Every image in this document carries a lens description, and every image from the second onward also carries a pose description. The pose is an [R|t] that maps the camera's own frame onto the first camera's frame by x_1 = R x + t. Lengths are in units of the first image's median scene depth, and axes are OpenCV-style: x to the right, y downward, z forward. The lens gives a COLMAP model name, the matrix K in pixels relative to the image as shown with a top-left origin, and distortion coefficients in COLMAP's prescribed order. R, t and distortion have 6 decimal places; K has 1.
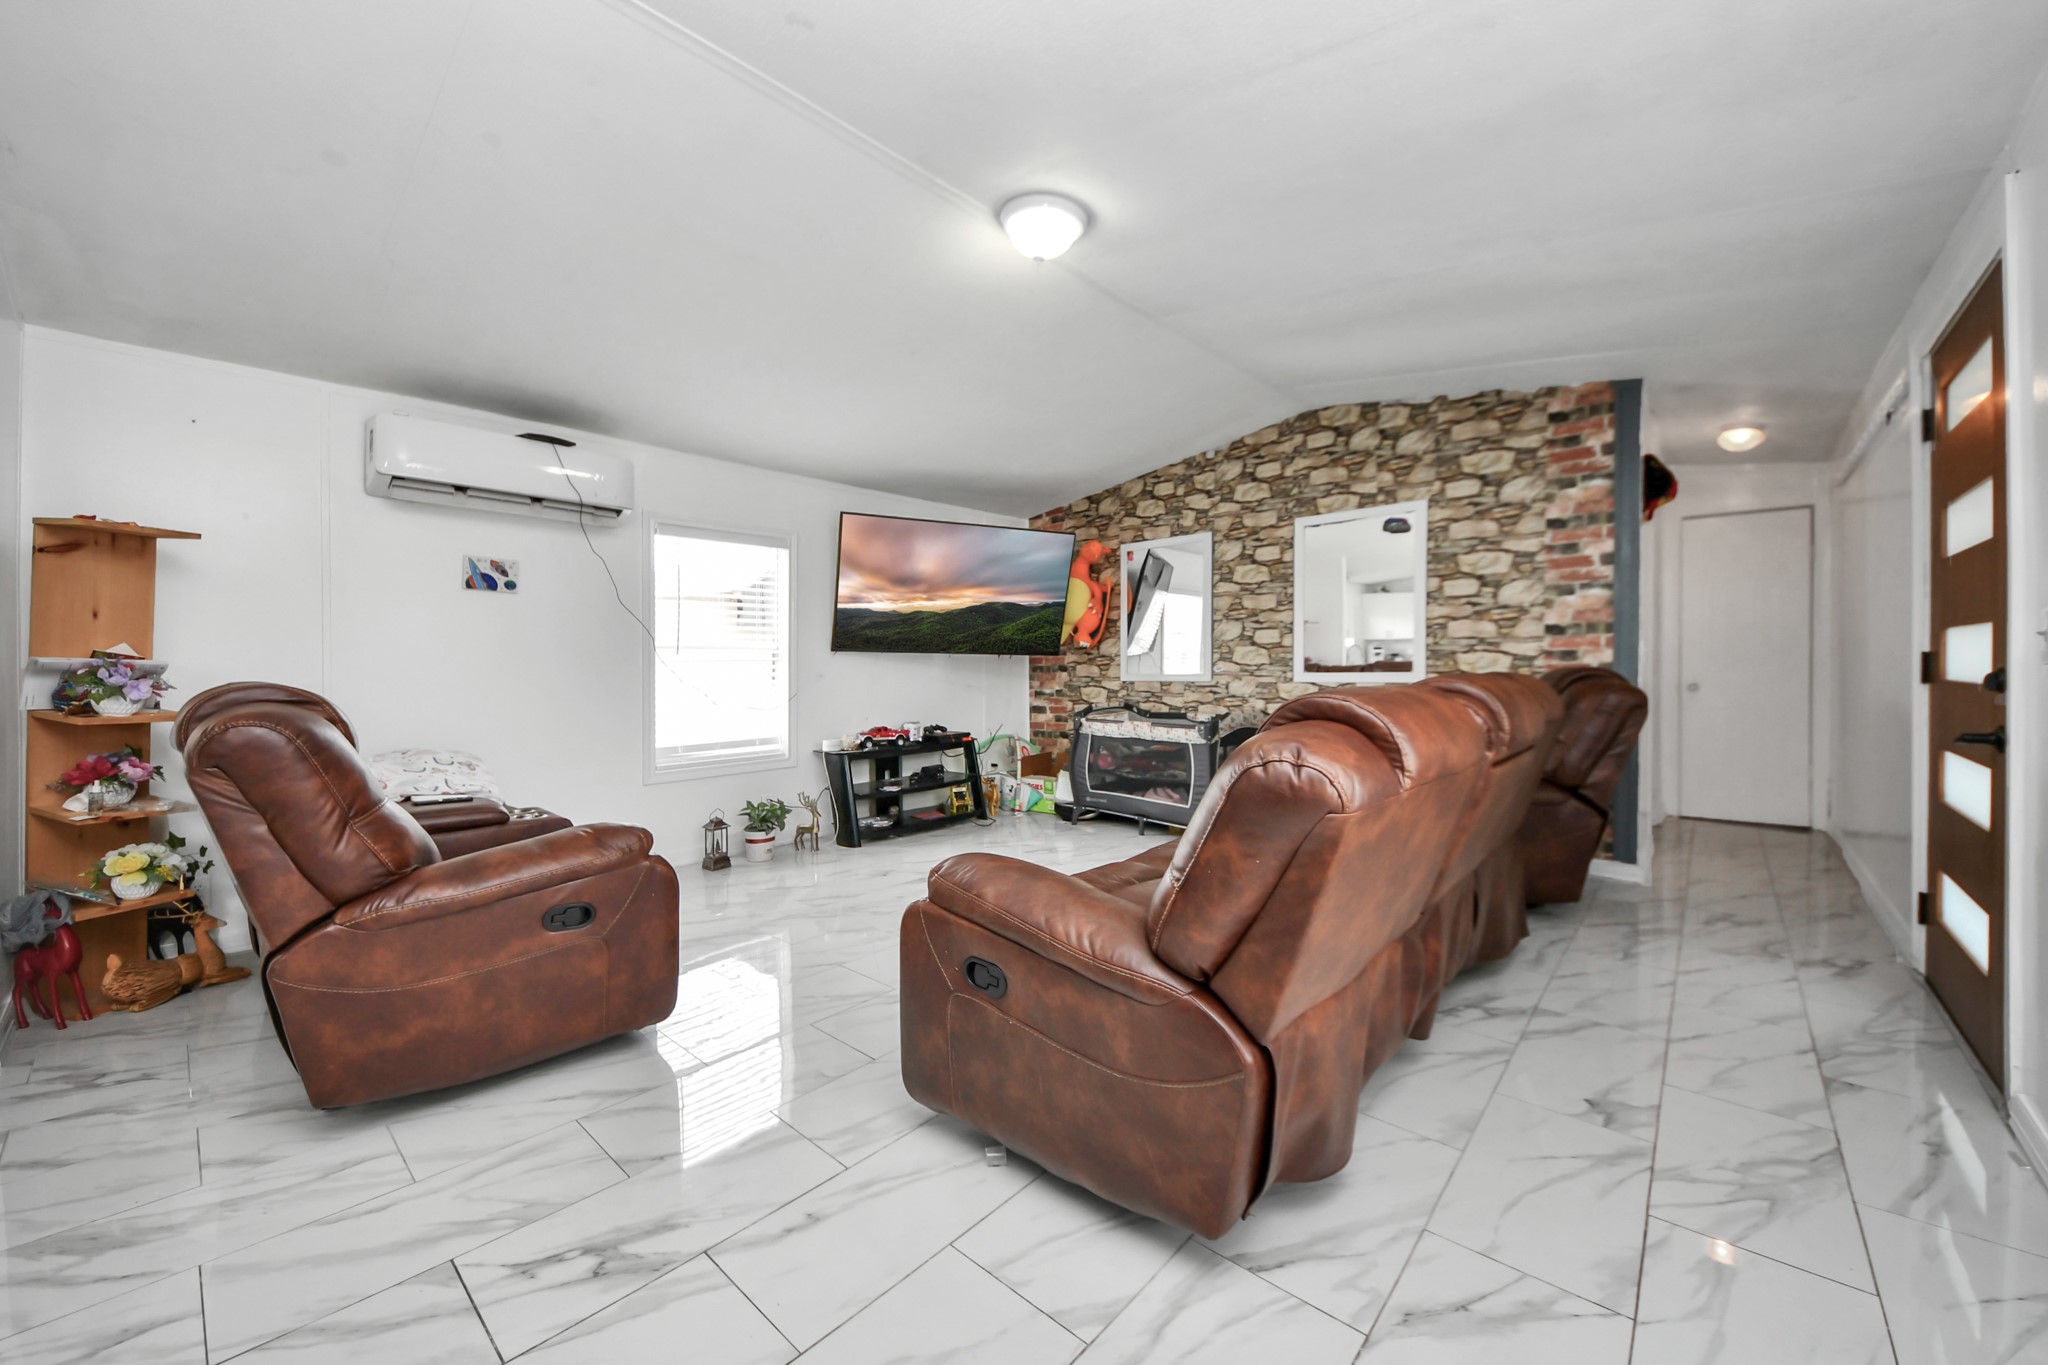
lens RADIAL K [[750.7, 0, 1028.1], [0, 750.7, 685.5], [0, 0, 1]] dist [0.020411, -0.000082]
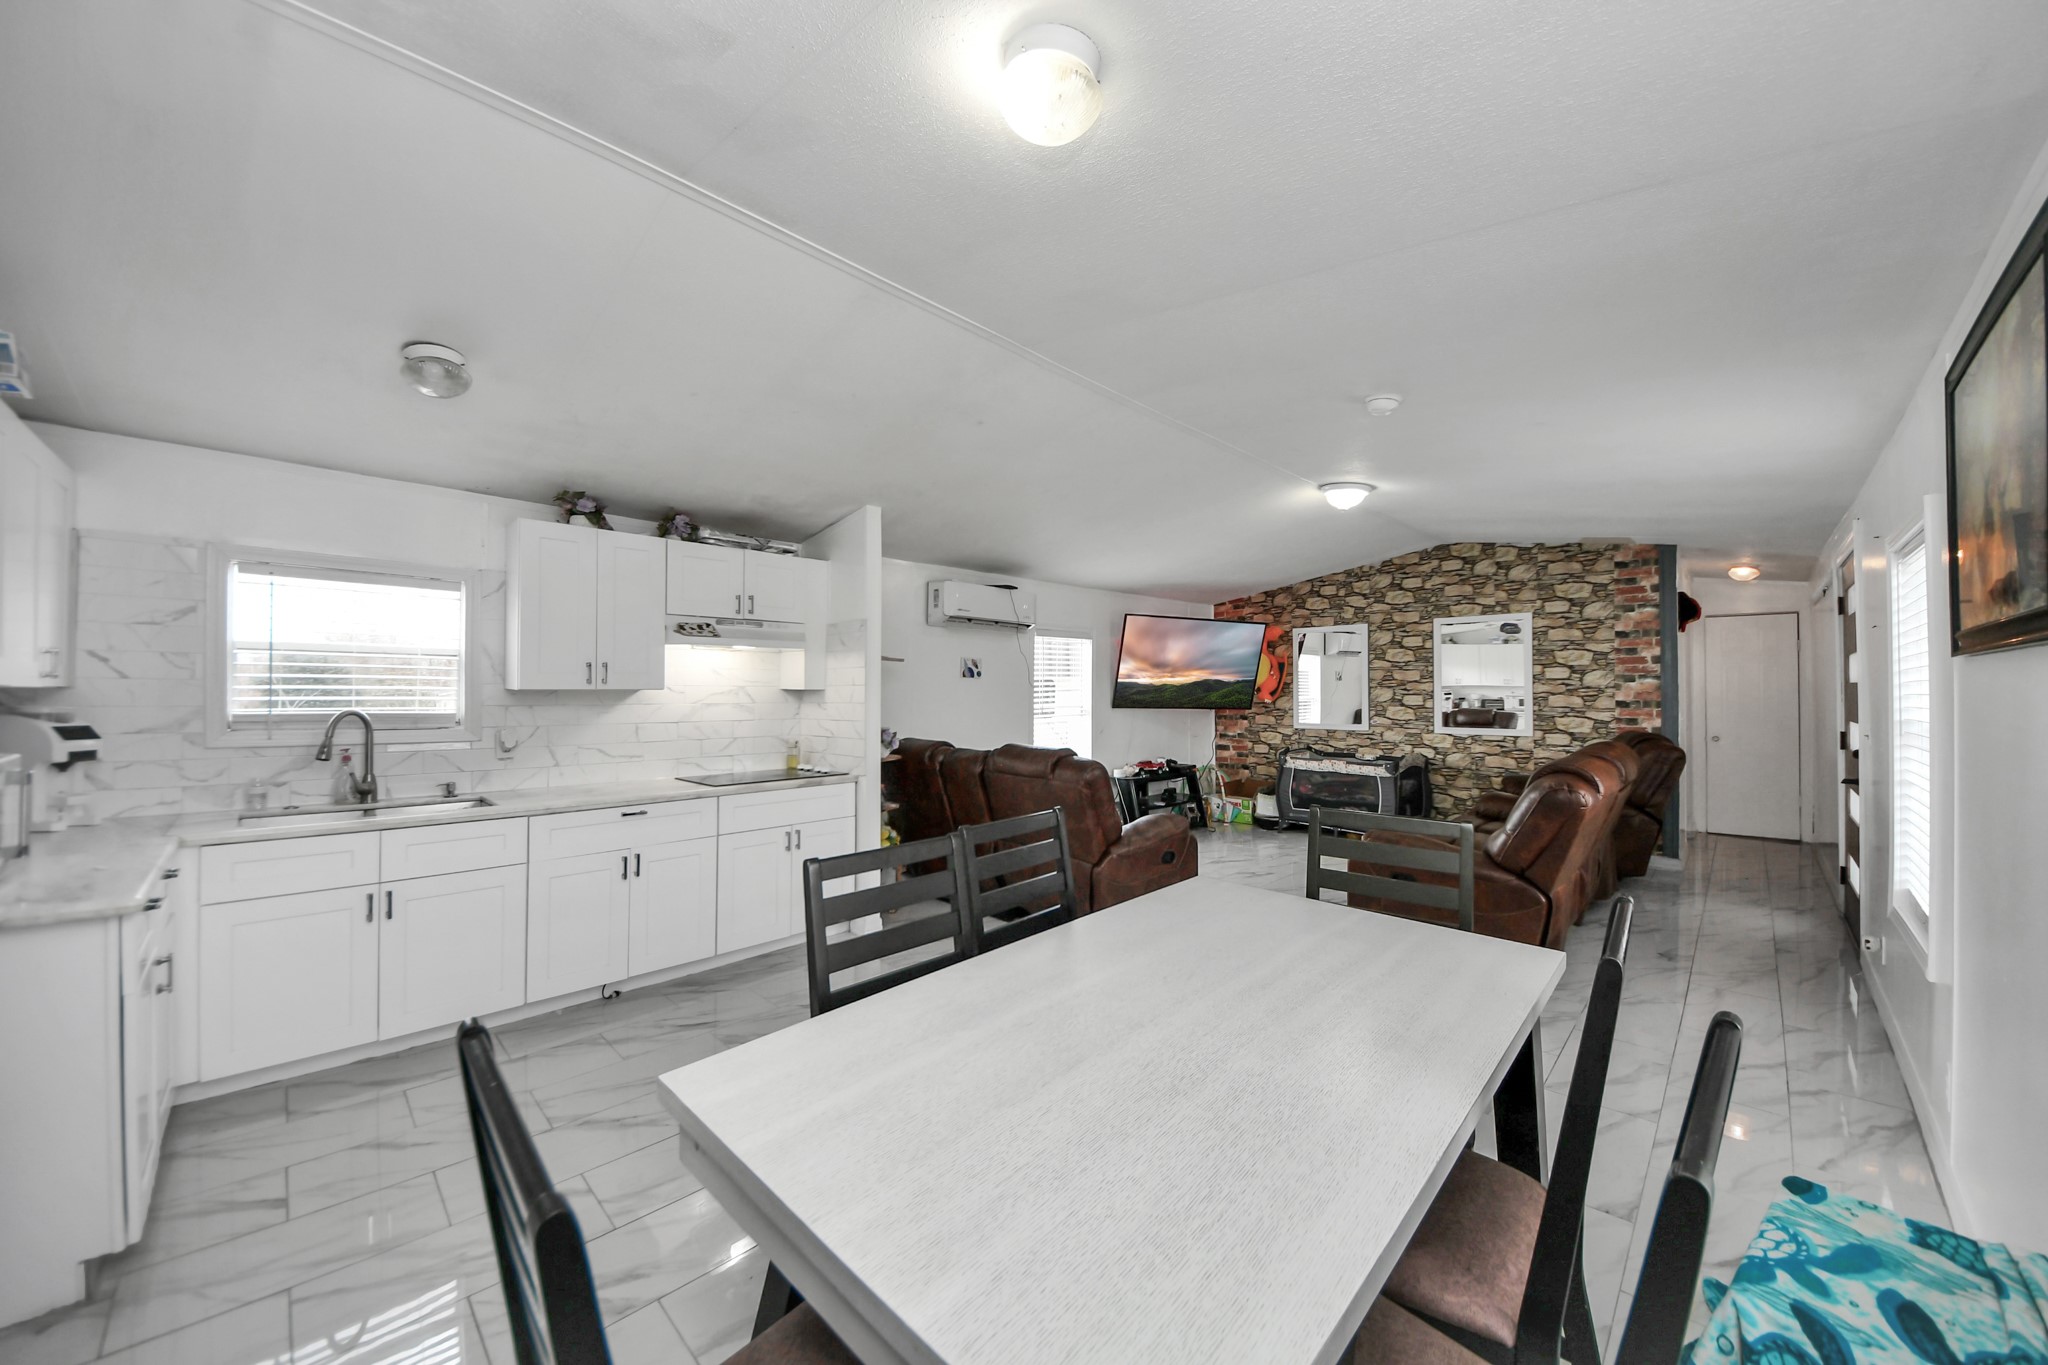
lens RADIAL K [[757.7, 0, 1024.0], [0, 757.7, 682.5], [0, 0, 1]] dist [-0.002039, -0.000175]
pose [[0.999578, 0.011347, -0.026733, -0.406584], [-0.012260, 0.999338, -0.034254, -0.044004], [0.026327, 0.034567, 0.999056, -0.480504]]
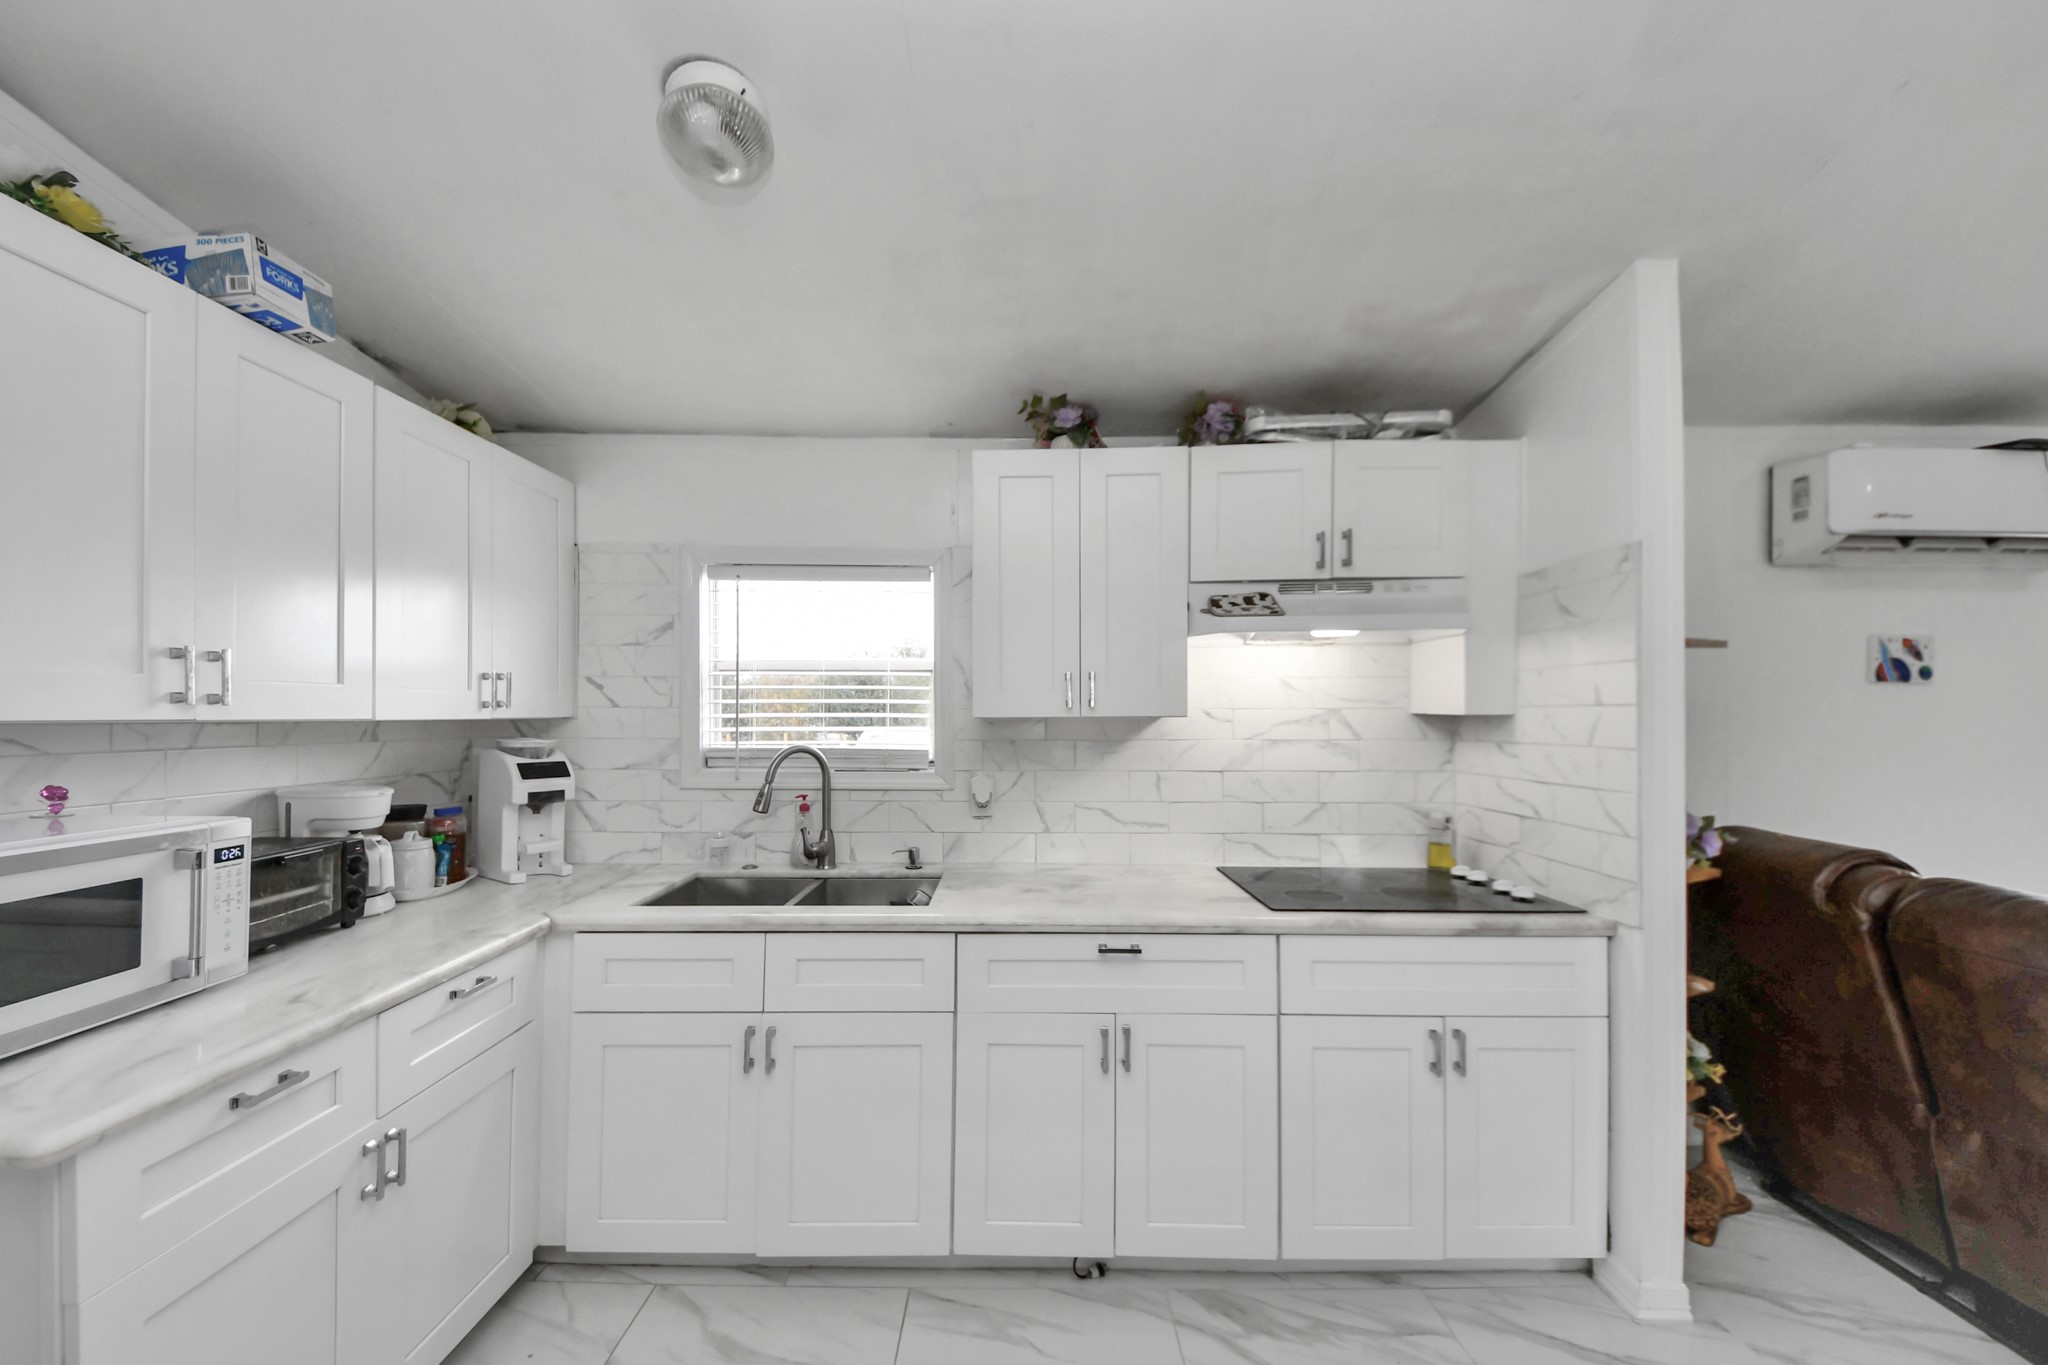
lens RADIAL K [[715.3, 0, 1026.3], [0, 715.3, 706.5], [0, 0, 1]] dist [-0.001154, -0.000132]
pose [[0.676607, 0.004915, -0.736328, -0.569588], [-0.019167, 0.999756, -0.010939, -0.059572], [0.736095, 0.021515, 0.676536, -0.023426]]
